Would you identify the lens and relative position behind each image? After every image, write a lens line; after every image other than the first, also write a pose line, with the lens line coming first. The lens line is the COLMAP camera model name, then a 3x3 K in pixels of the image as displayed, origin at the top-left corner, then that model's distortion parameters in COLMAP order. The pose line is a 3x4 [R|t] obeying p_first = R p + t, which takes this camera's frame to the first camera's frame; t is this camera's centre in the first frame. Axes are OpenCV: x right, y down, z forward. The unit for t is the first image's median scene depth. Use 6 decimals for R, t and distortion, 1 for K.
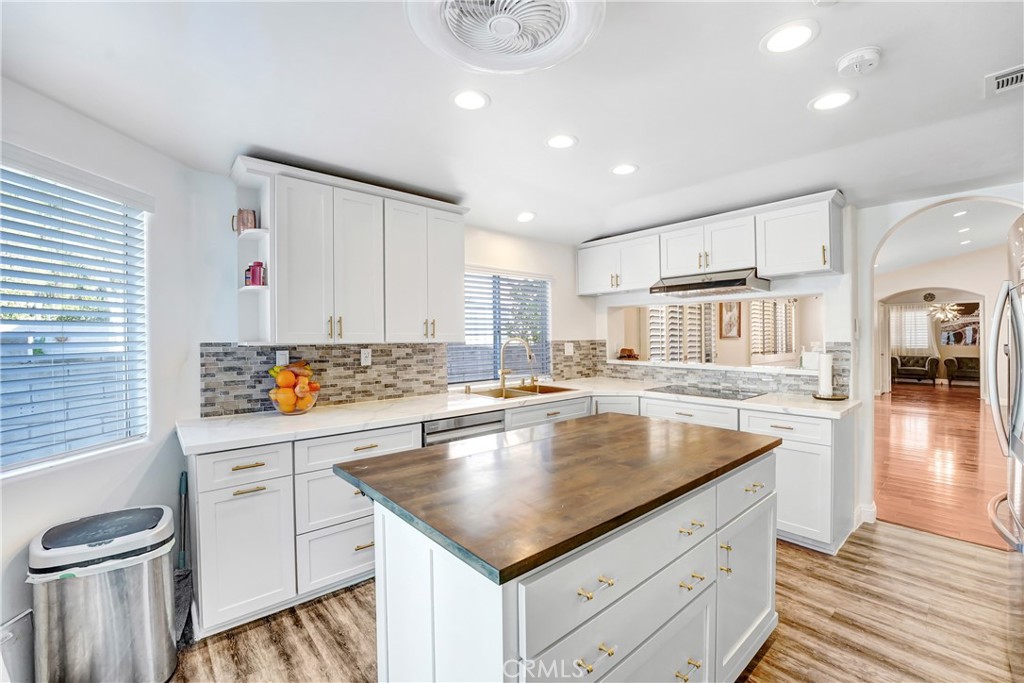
lens RADIAL K [[430.8, 0, 512.4], [0, 430.8, 335.6], [0, 0, 1]] dist [-0.001773, 0.000097]
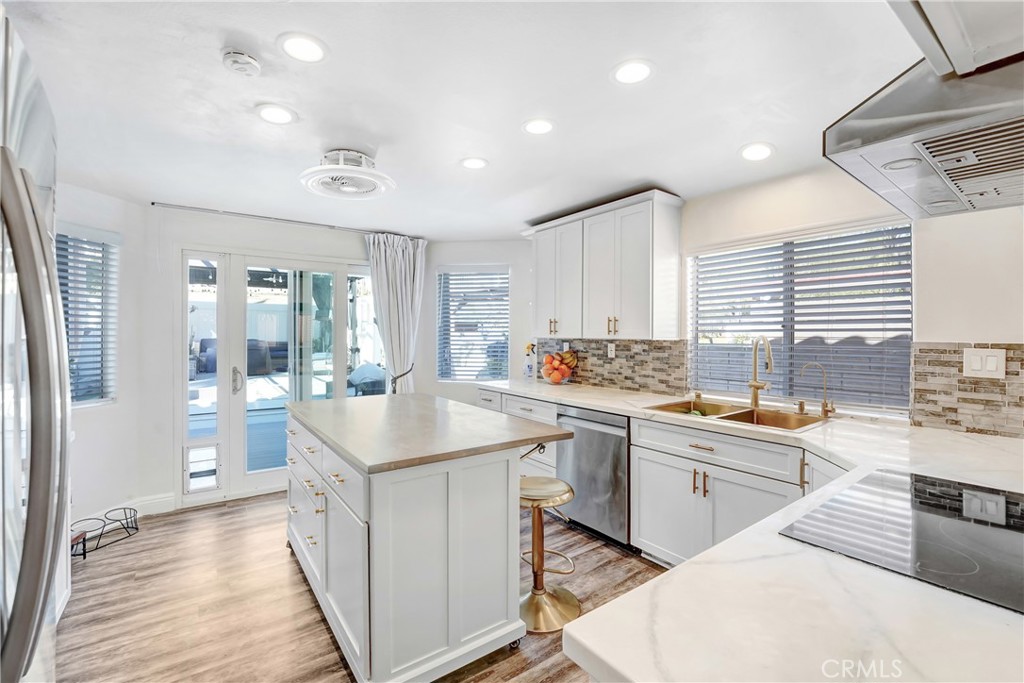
lens RADIAL K [[430.8, 0, 510.6], [0, 430.8, 335.9], [0, 0, 1]] dist [-0.001773, 0.000097]
pose [[-0.067926, 0.004250, -0.997681, 0.825516], [-0.003879, 0.999982, 0.004524, 0.005516], [0.997683, 0.004177, -0.067908, 0.778934]]
